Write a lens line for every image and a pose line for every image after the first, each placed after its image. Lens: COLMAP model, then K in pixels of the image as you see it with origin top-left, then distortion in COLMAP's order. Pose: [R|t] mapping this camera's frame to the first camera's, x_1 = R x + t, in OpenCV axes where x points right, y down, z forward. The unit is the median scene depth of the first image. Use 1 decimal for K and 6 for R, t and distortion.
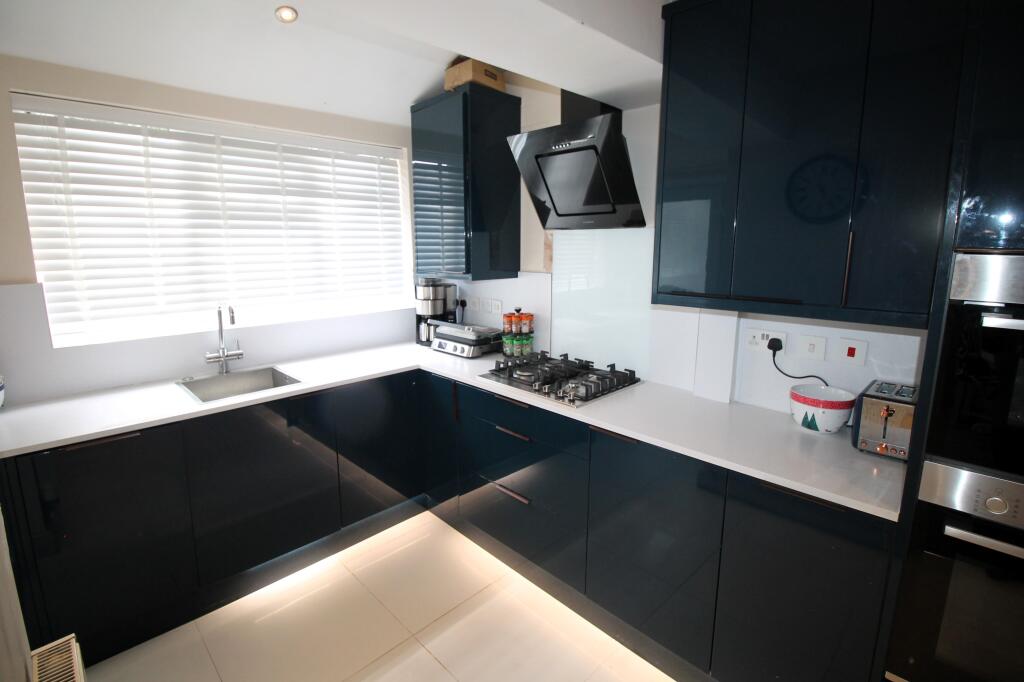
lens RADIAL K [[484.1, 0, 514.6], [0, 484.1, 325.6], [0, 0, 1]] dist [0.000689, -0.016989]
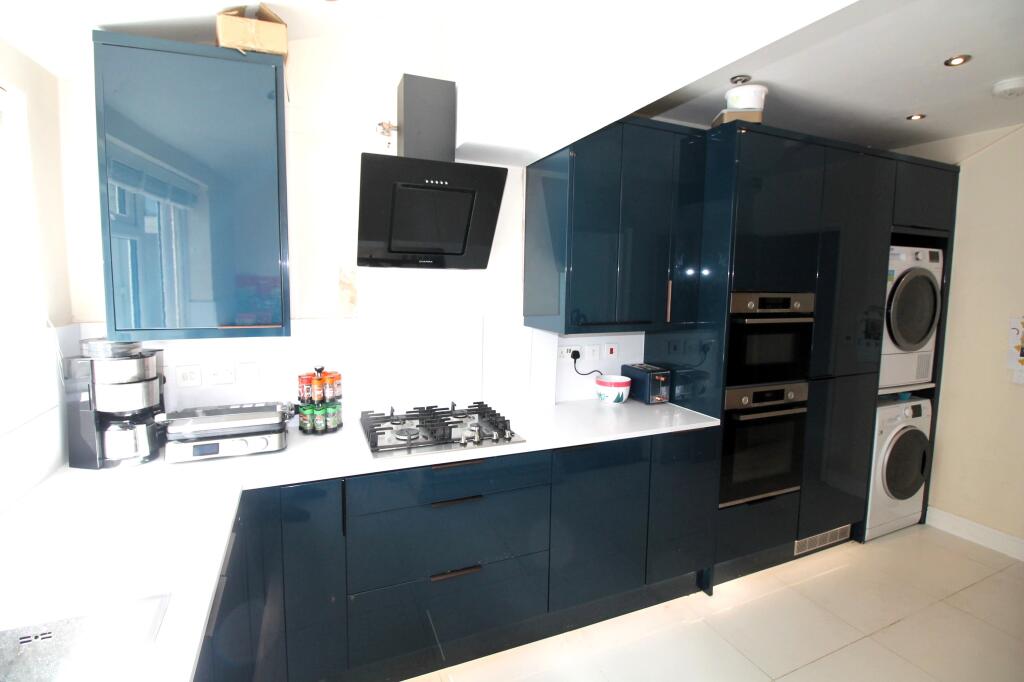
lens RADIAL K [[484.1, 0, 514.6], [0, 484.1, 325.6], [0, 0, 1]] dist [0.000689, -0.016989]
pose [[0.362840, -0.082188, 0.928220, -0.636320], [0.144598, 0.989003, 0.031046, -0.087882], [-0.920564, 0.122953, 0.370735, 0.469498]]
